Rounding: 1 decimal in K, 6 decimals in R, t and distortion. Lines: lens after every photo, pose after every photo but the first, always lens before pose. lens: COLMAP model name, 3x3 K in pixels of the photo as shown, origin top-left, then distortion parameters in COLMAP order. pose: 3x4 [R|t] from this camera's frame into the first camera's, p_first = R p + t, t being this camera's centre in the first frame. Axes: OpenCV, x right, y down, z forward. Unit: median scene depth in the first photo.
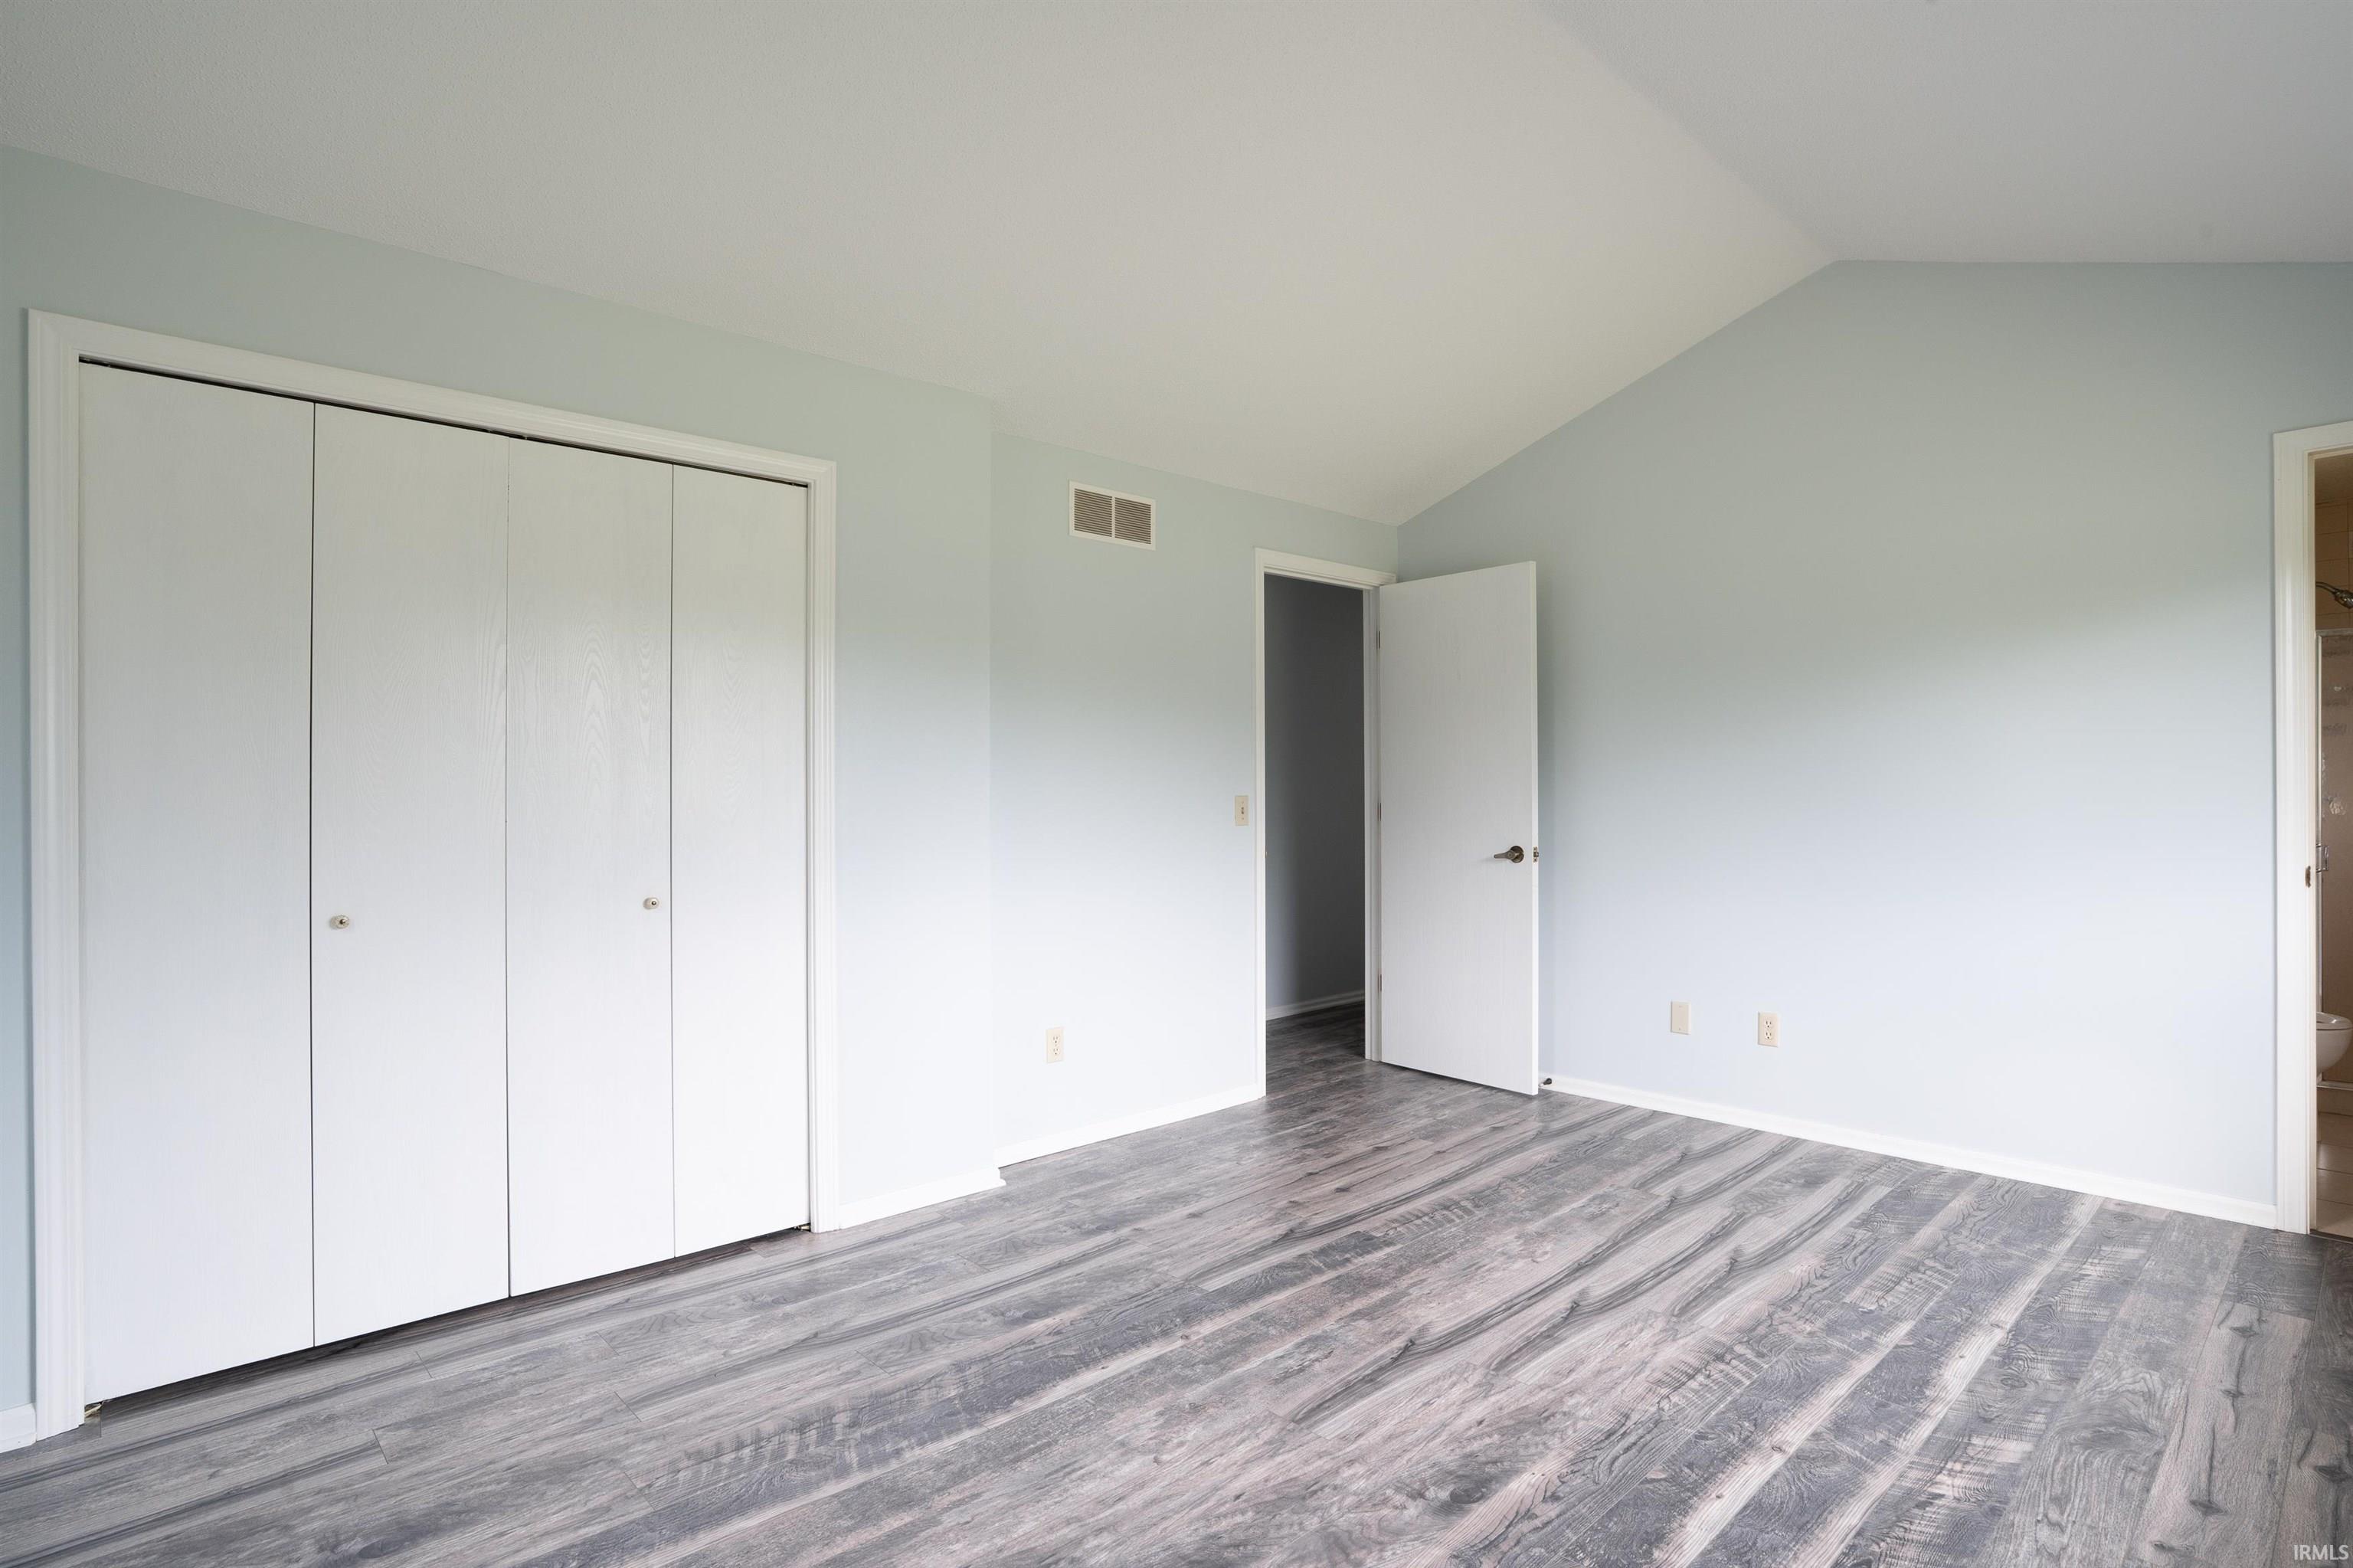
lens RADIAL K [[1198.8, 0, 1171.9], [0, 1198.8, 773.5], [0, 0, 1]] dist [-0.007571, 0.000396]
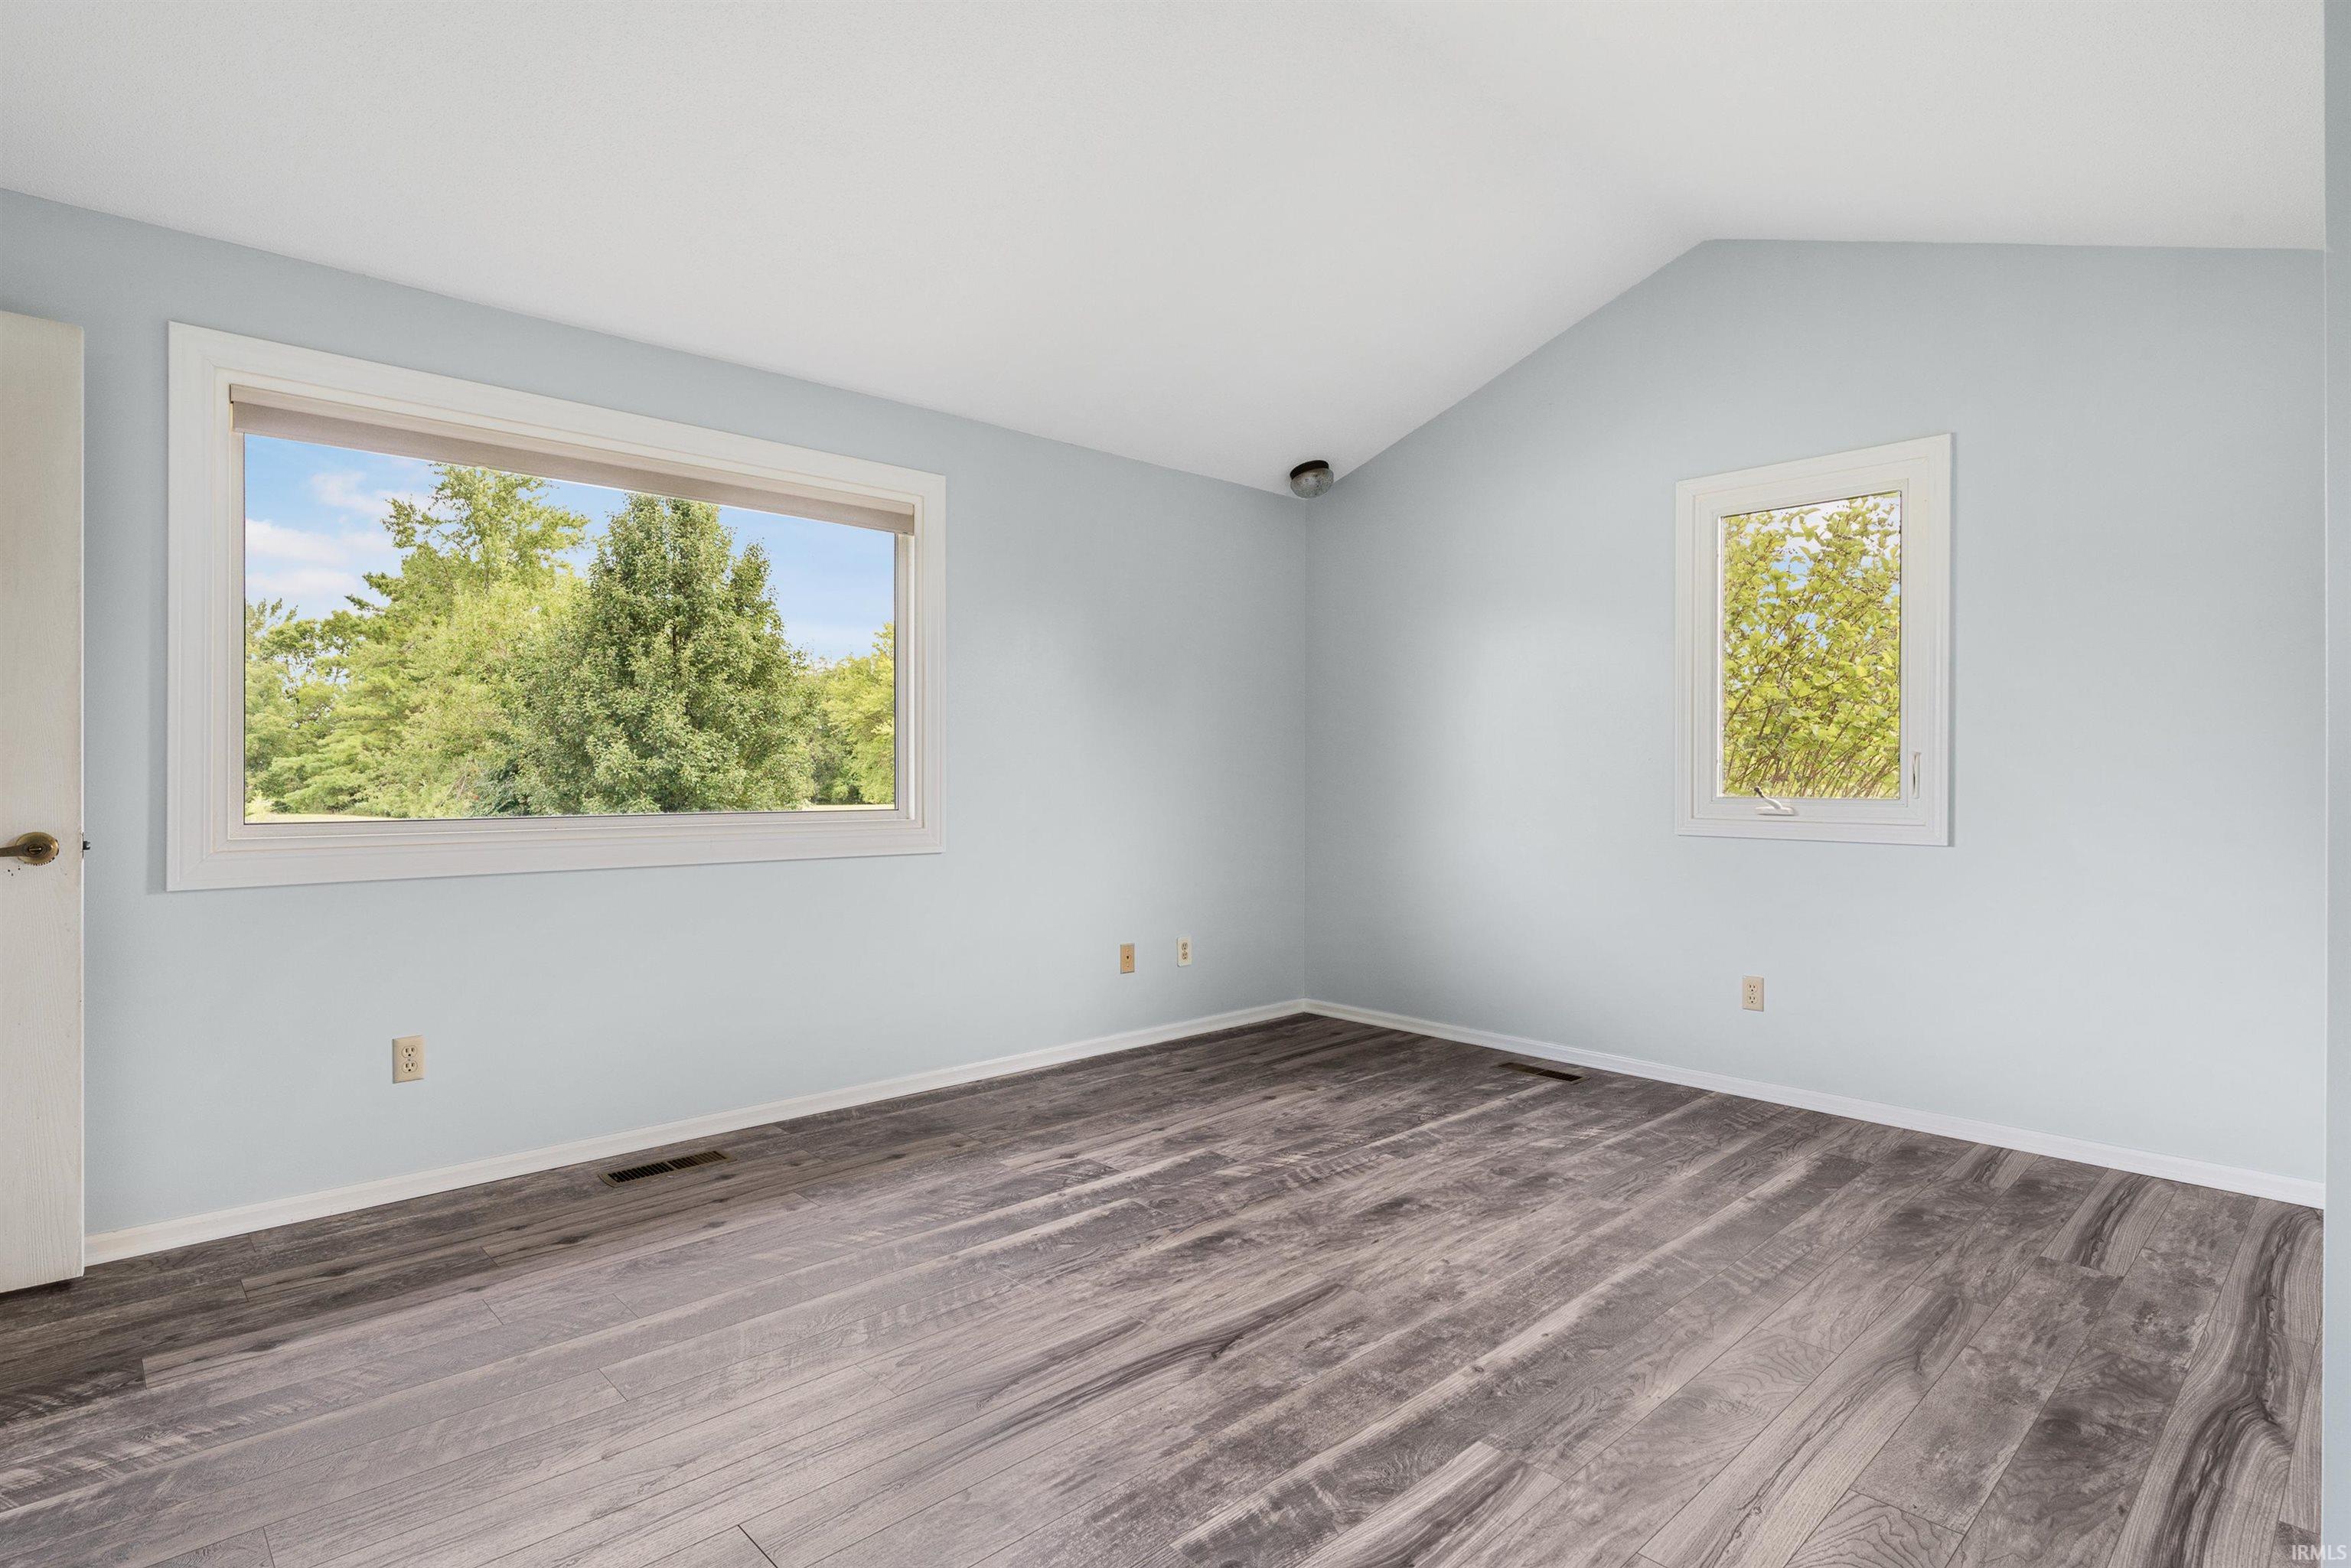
lens RADIAL K [[1197.7, 0, 1170.9], [0, 1197.7, 773.5], [0, 0, 1]] dist [-0.007571, 0.000396]
pose [[-0.999960, 0.002139, -0.008742, 0.247730], [0.002240, 0.999931, -0.011542, 0.060608], [0.008716, -0.011561, -0.999895, 1.945753]]
